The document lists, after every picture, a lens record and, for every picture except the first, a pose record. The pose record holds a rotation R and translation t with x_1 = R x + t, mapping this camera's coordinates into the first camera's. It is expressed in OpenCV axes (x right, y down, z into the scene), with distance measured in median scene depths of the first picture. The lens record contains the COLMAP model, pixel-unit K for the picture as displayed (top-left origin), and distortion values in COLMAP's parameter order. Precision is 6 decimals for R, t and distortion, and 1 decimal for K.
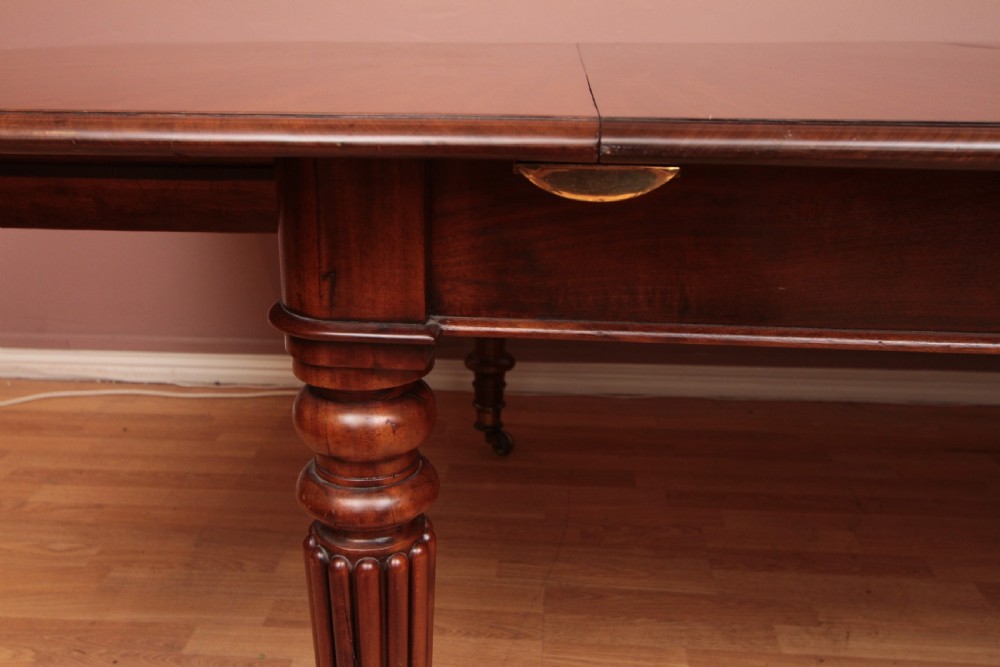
lens RADIAL K [[945.8, 0, 490.2], [0, 945.8, 338.3], [0, 0, 1]] dist [0.004557, 0.018821]
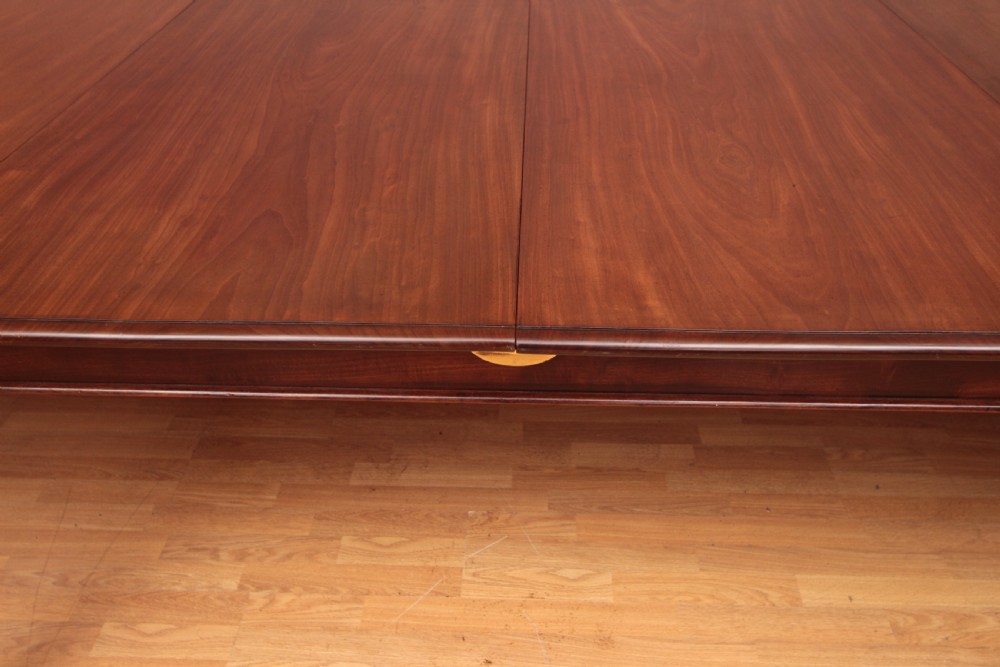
lens RADIAL K [[950.6, 0, 492.9], [0, 950.6, 333.5], [0, 0, 1]] dist [0.000617, 0.029751]
pose [[0.999333, -0.030719, 0.019737, 0.469255], [0.024785, 0.967644, 0.251100, -0.214204], [-0.026812, -0.250443, 0.967760, -0.282761]]
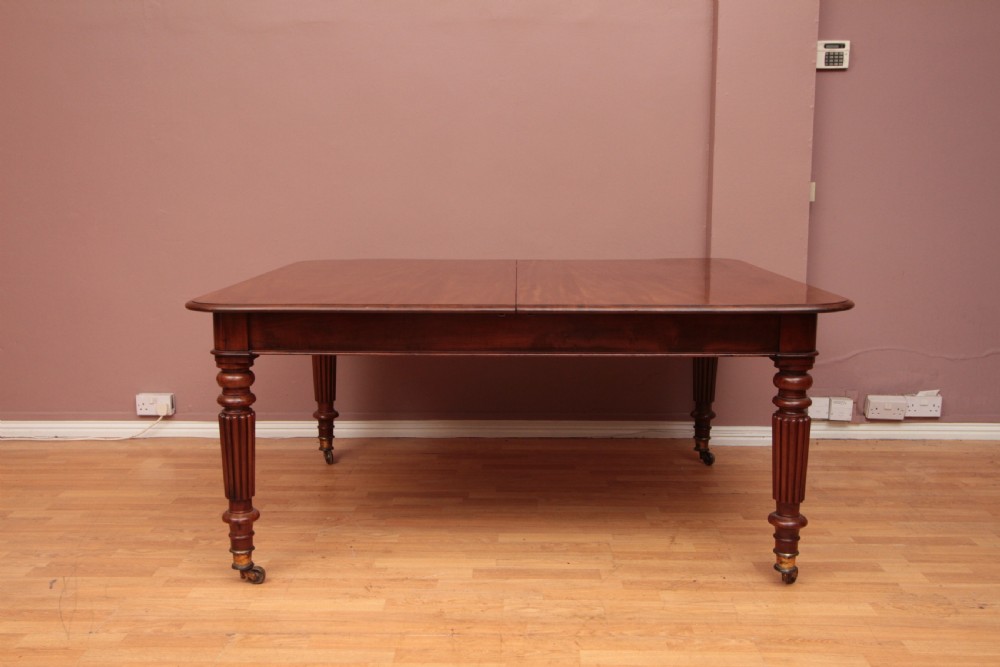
lens RADIAL K [[958.0, 0, 497.3], [0, 958.0, 331.9], [0, 0, 1]] dist [0.027169, -0.000234]
pose [[0.998208, -0.011236, 0.058769, 0.727859], [0.021088, 0.985252, -0.169807, 0.292770], [-0.055994, 0.170742, 0.983723, -1.451893]]
